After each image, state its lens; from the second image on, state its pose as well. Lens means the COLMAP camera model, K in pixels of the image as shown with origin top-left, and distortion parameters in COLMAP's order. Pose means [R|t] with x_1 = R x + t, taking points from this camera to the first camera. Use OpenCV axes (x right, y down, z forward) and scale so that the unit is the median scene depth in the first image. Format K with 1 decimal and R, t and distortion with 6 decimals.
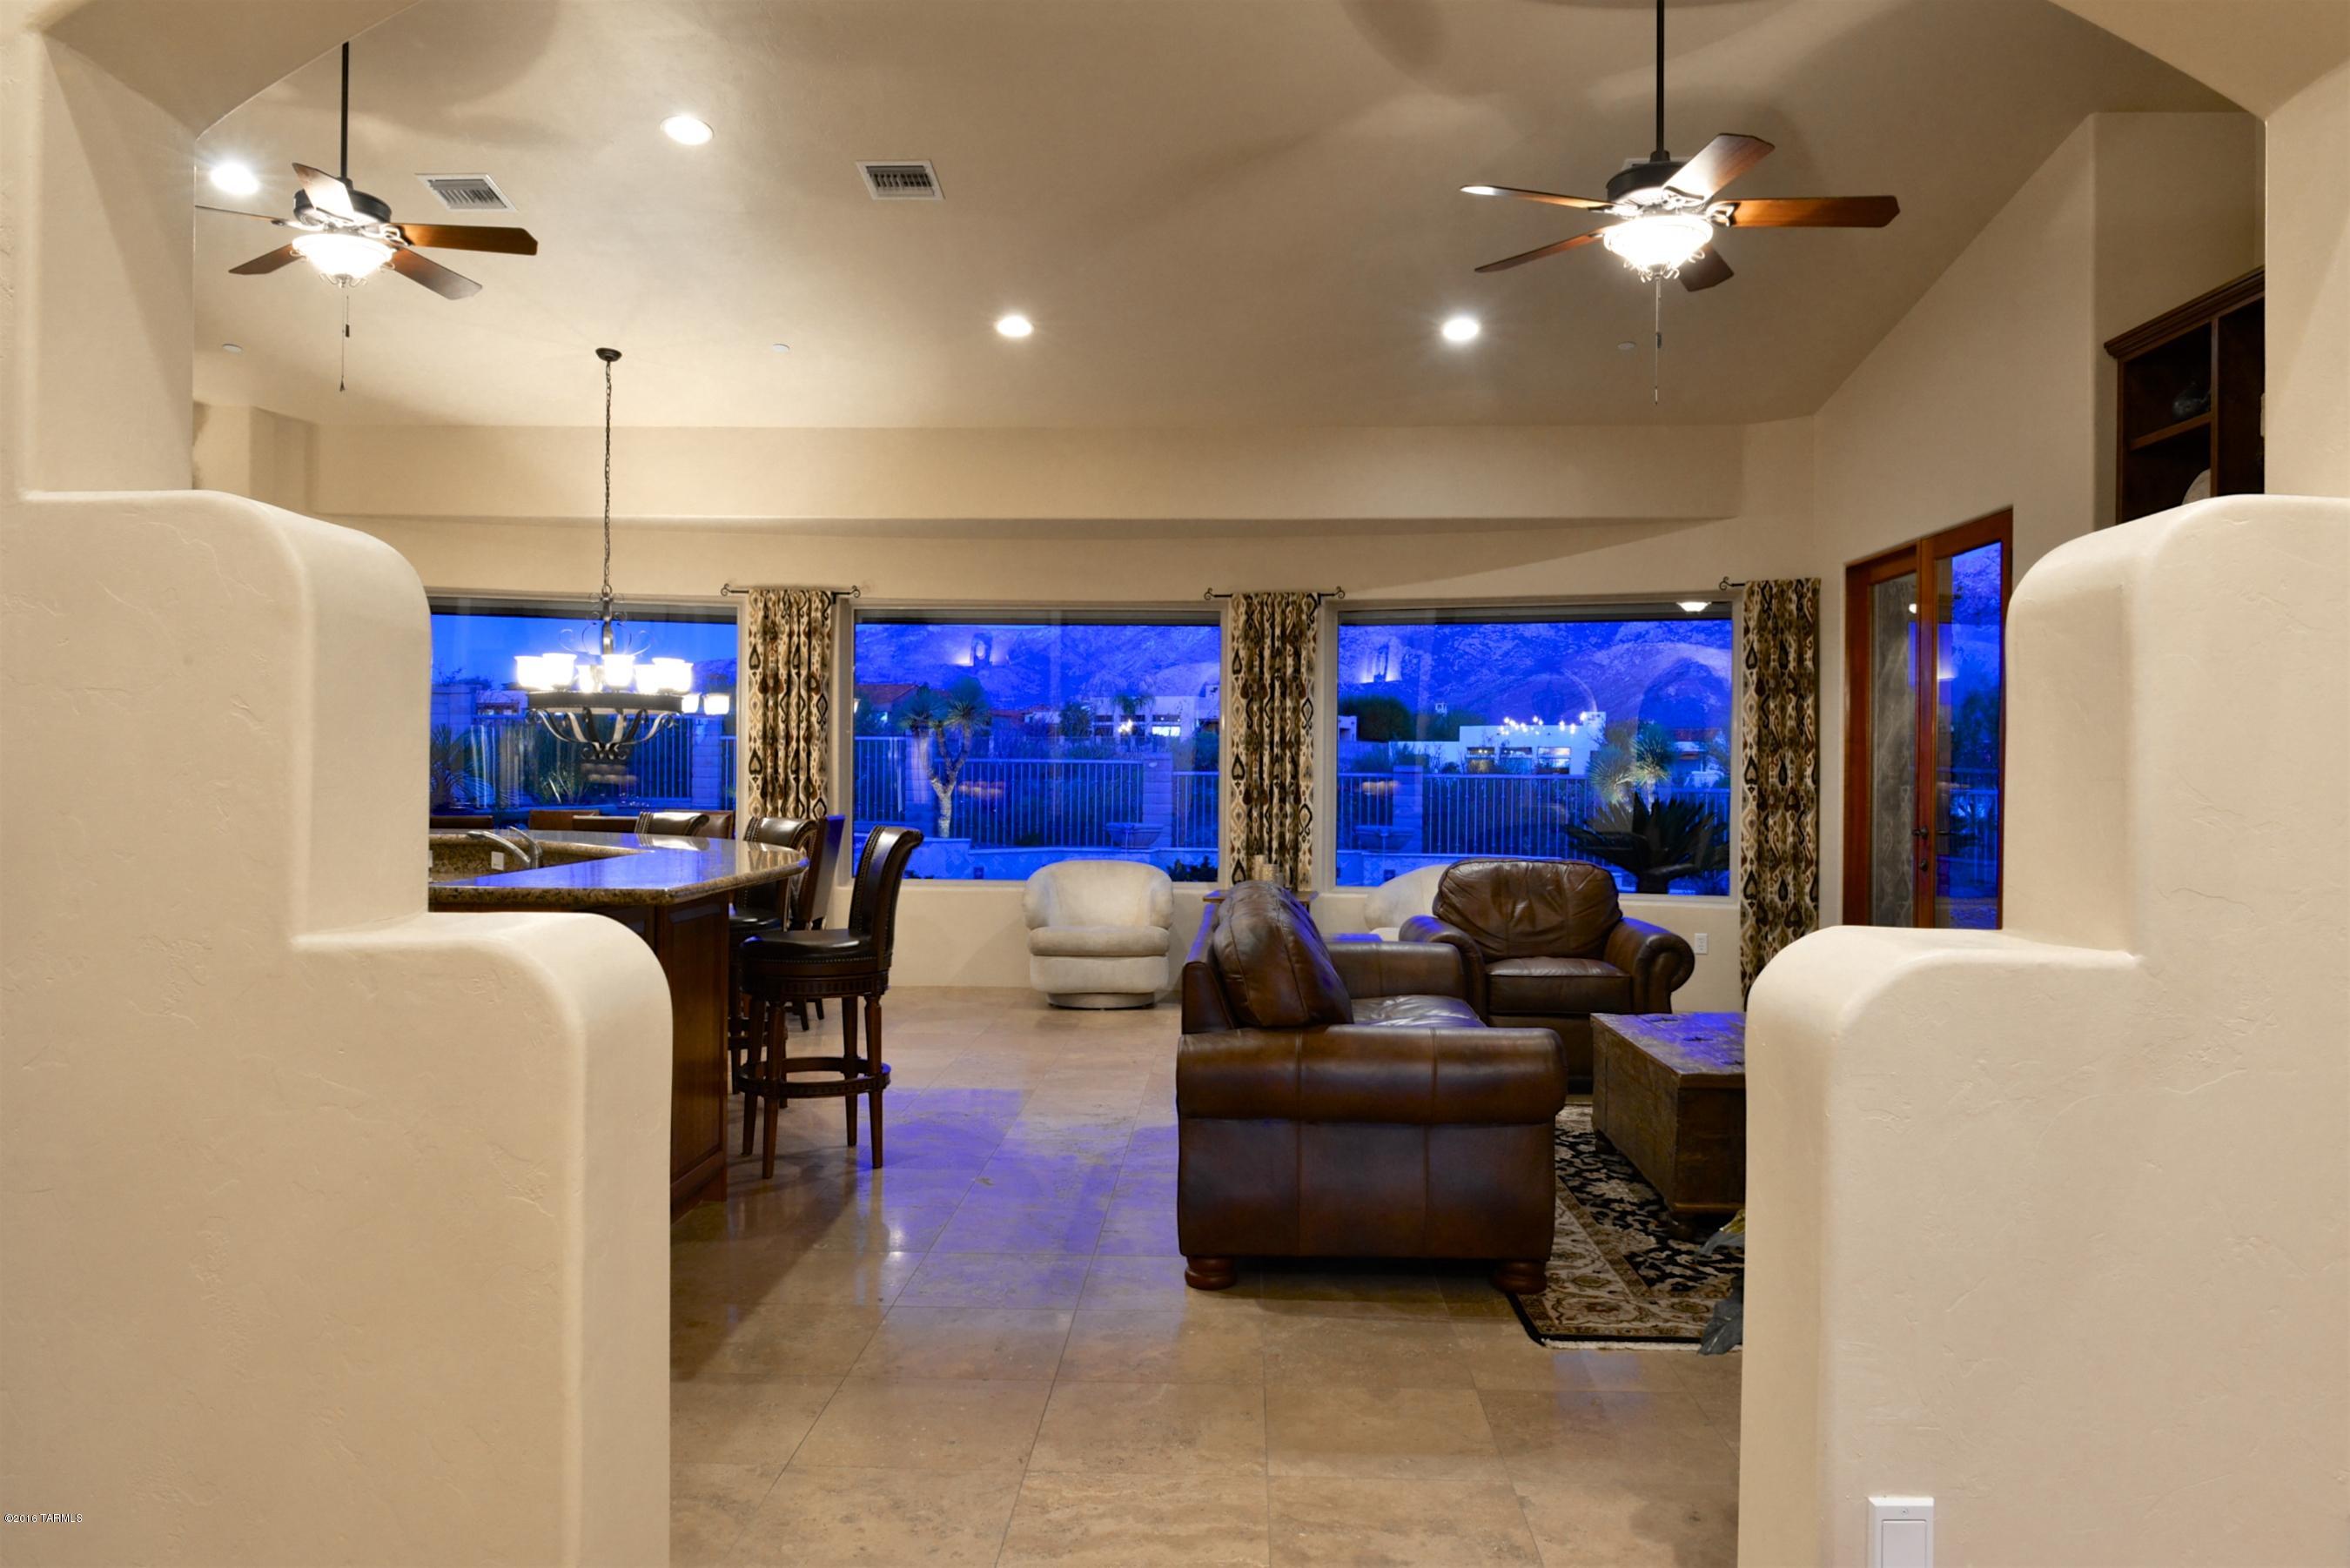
lens RADIAL K [[1626.3, 0, 1187.6], [0, 1626.3, 781.6], [0, 0, 1]] dist [-0.002751, -0.016461]
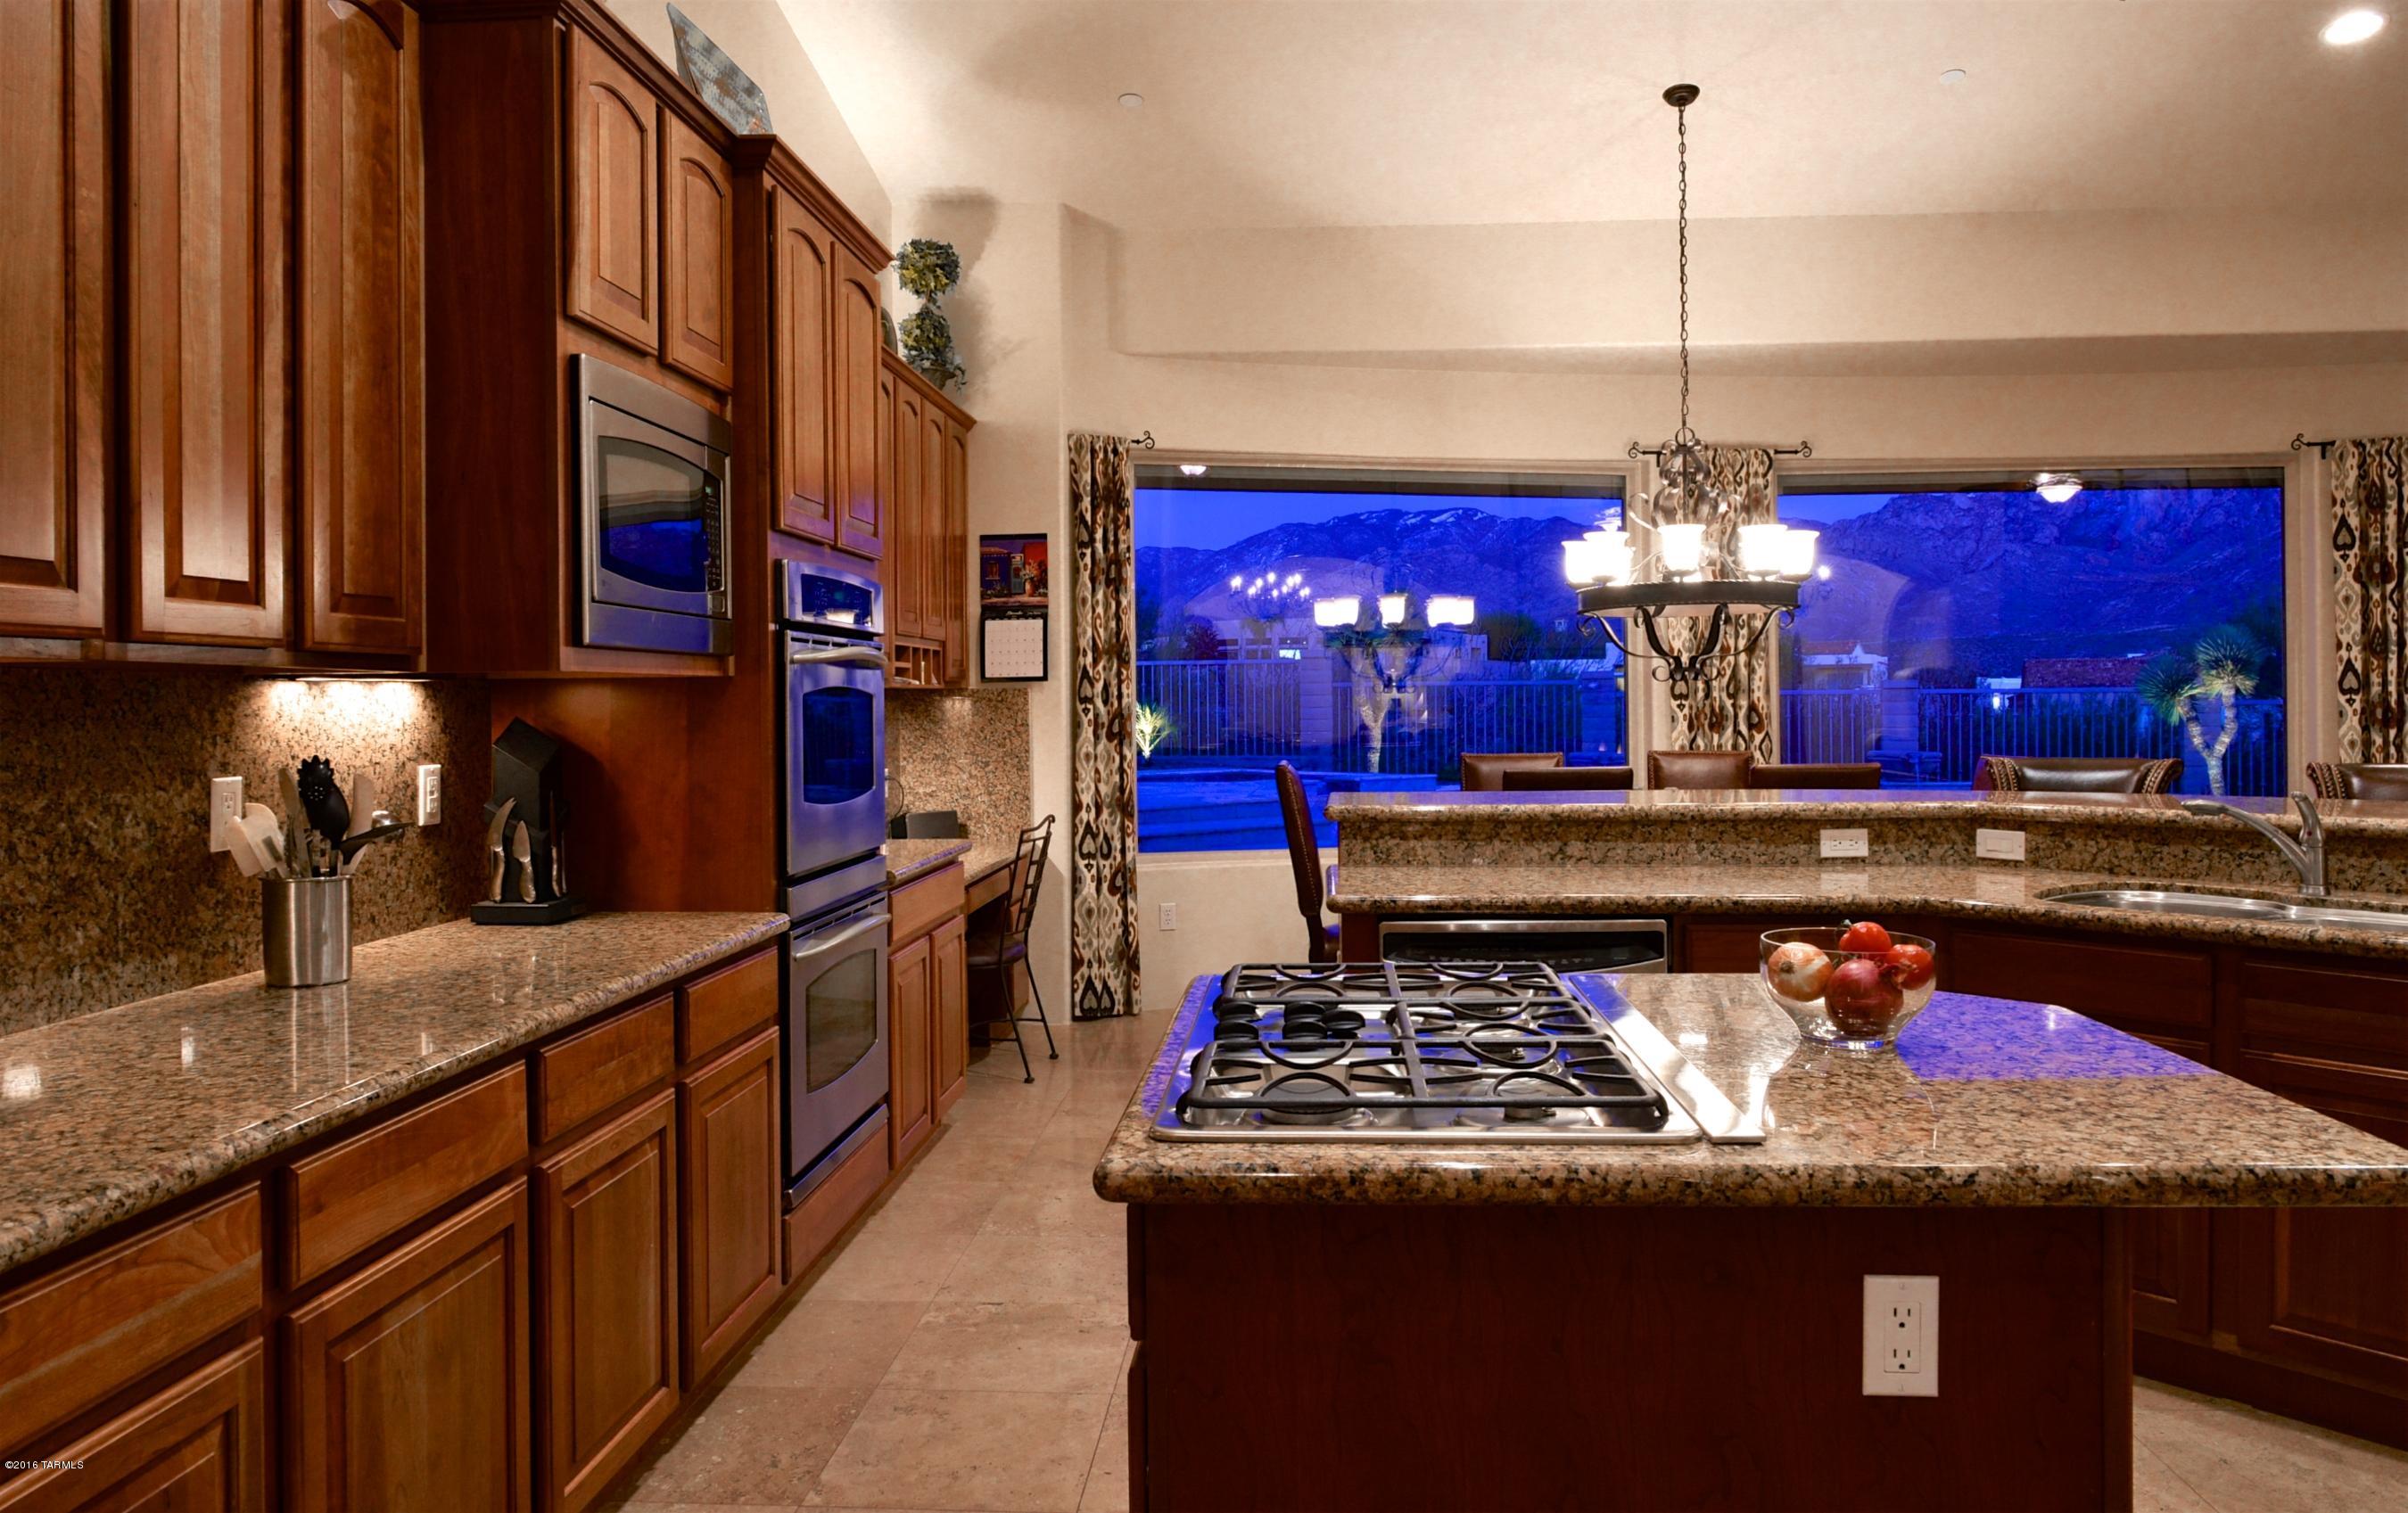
lens RADIAL K [[1658.2, 0, 1222.3], [0, 1658.2, 710.3], [0, 0, 1]] dist [-0.011634, -0.002432]
pose [[0.999523, -0.019391, -0.024050, -0.478853], [0.019434, 0.999810, 0.001582, -0.005356], [0.024015, -0.002049, 0.999710, 0.258249]]
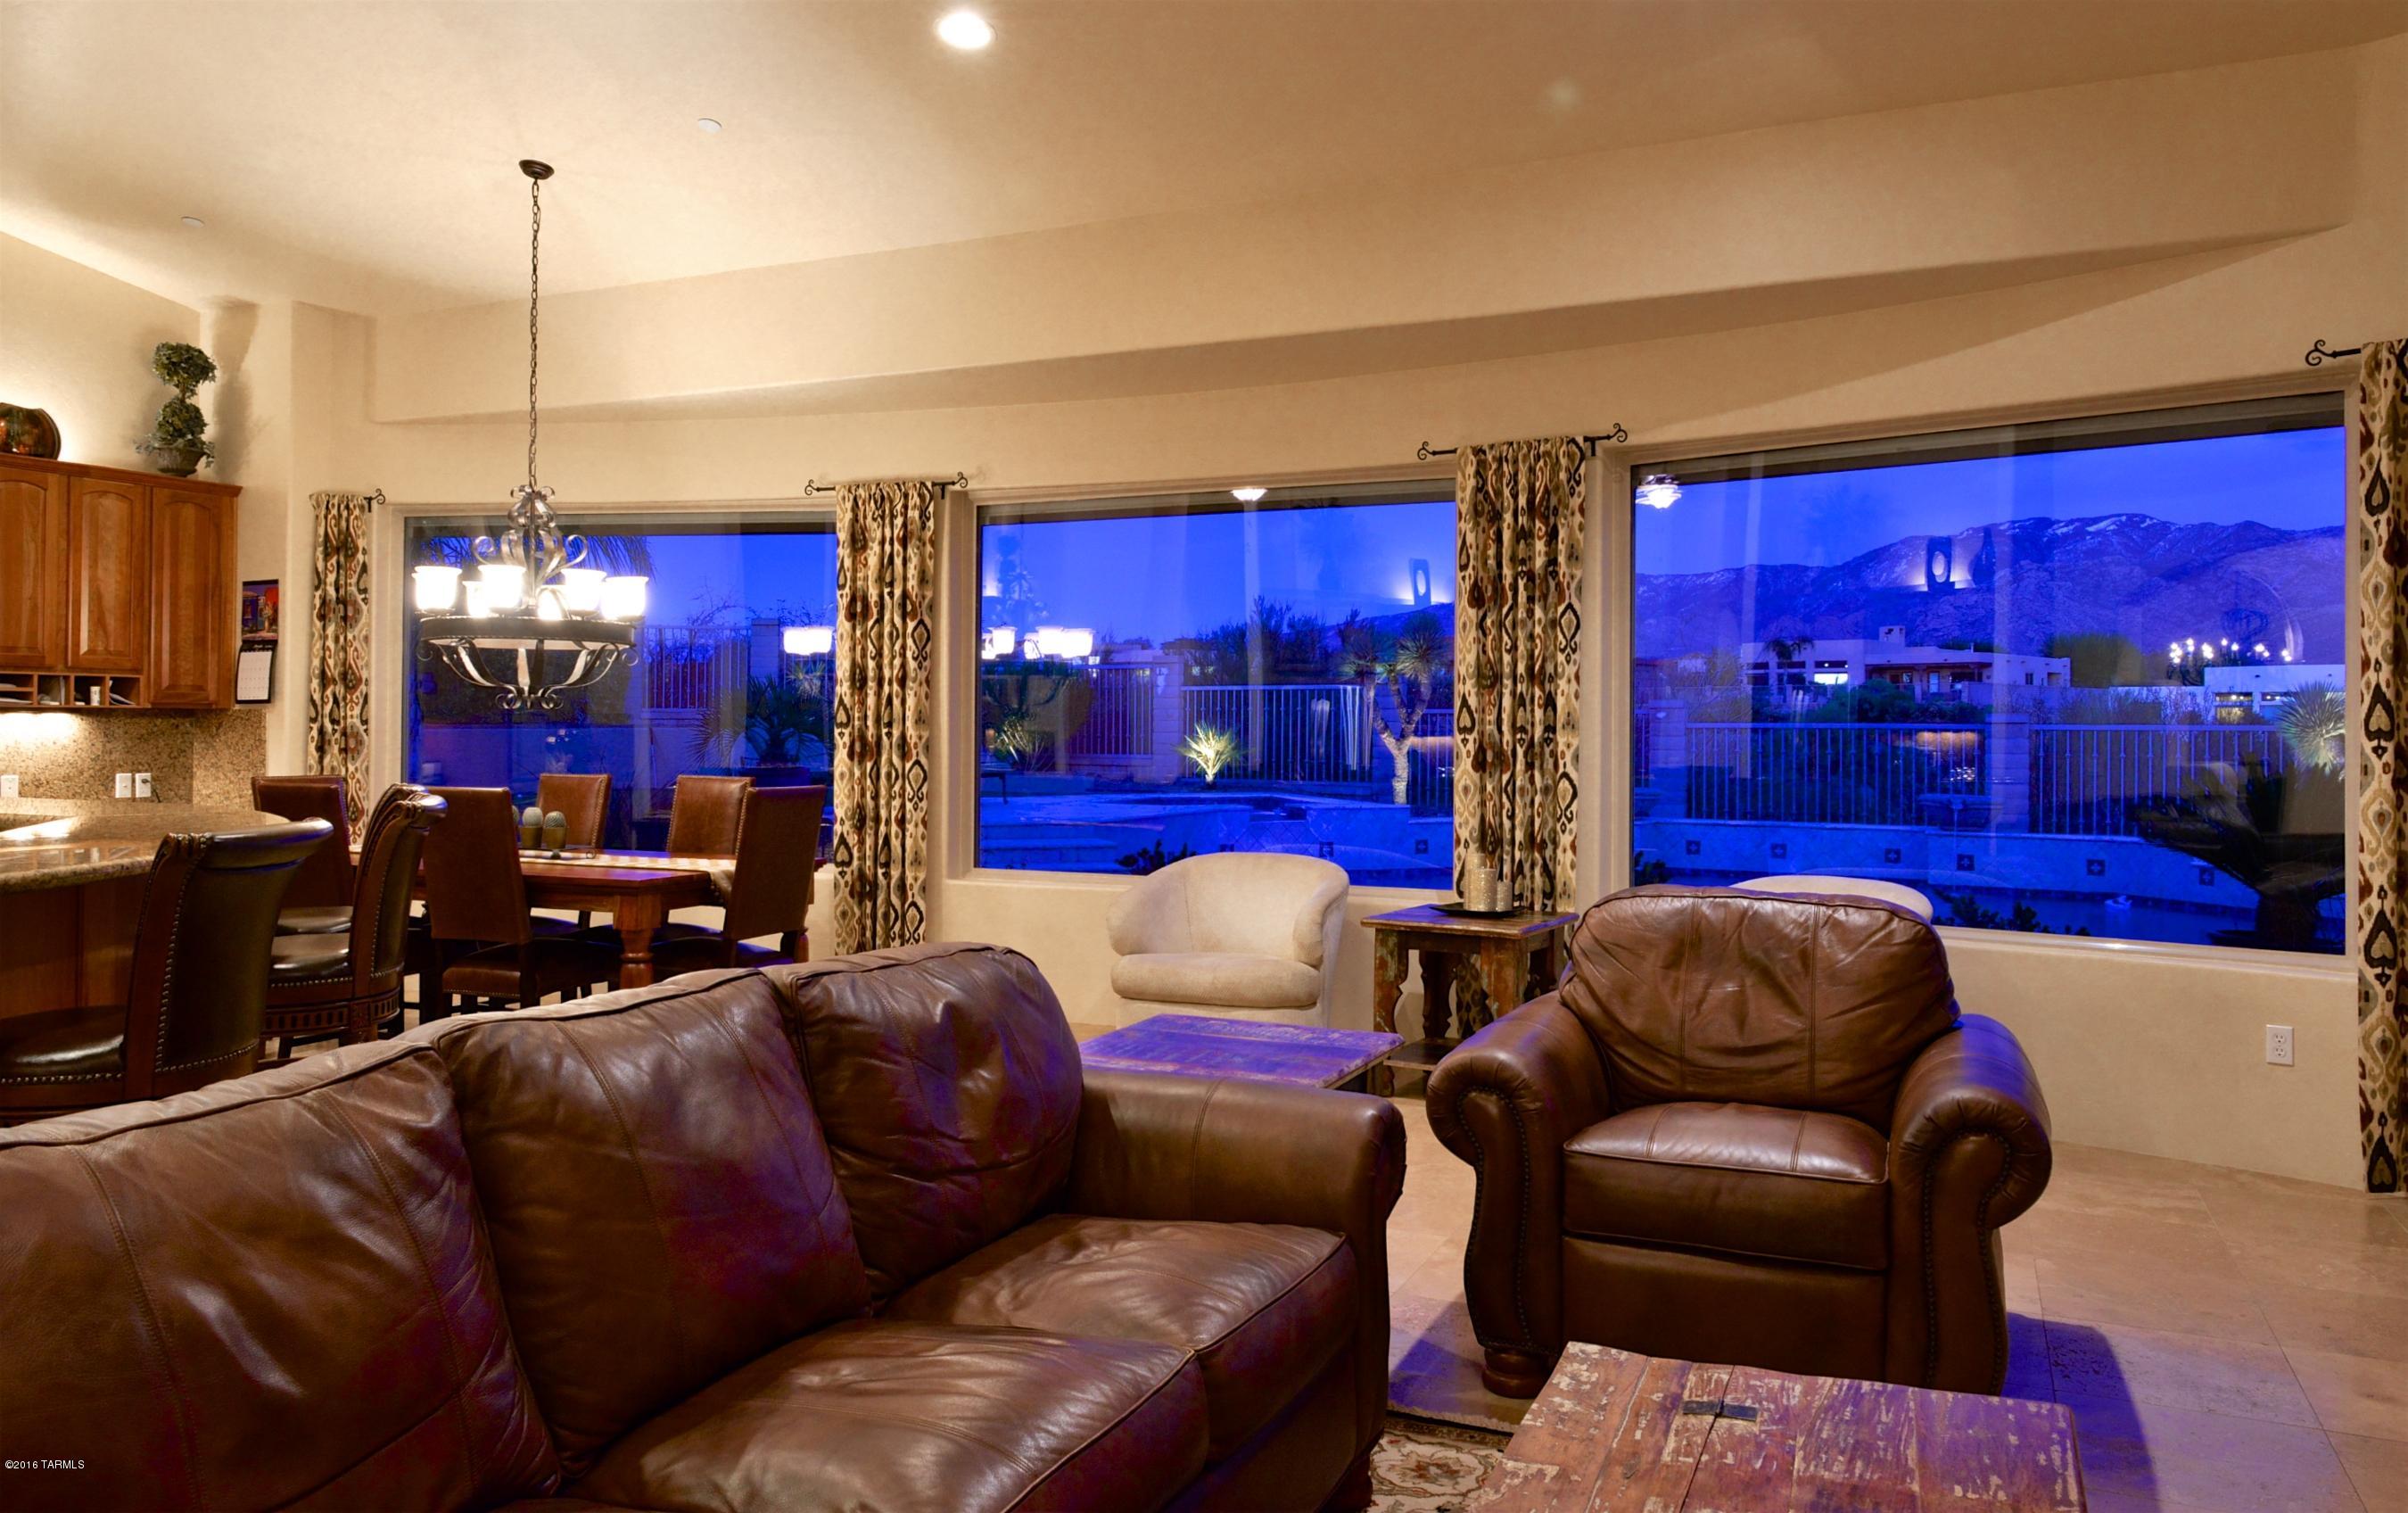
lens RADIAL K [[1658.7, 0, 1202.5], [0, 1658.7, 709.8], [0, 0, 1]] dist [-0.011634, -0.002432]
pose [[0.925135, -0.007703, -0.379560, 0.192862], [0.001817, 0.999873, -0.015862, -0.000478], [0.379634, 0.013985, 0.925031, 0.366593]]
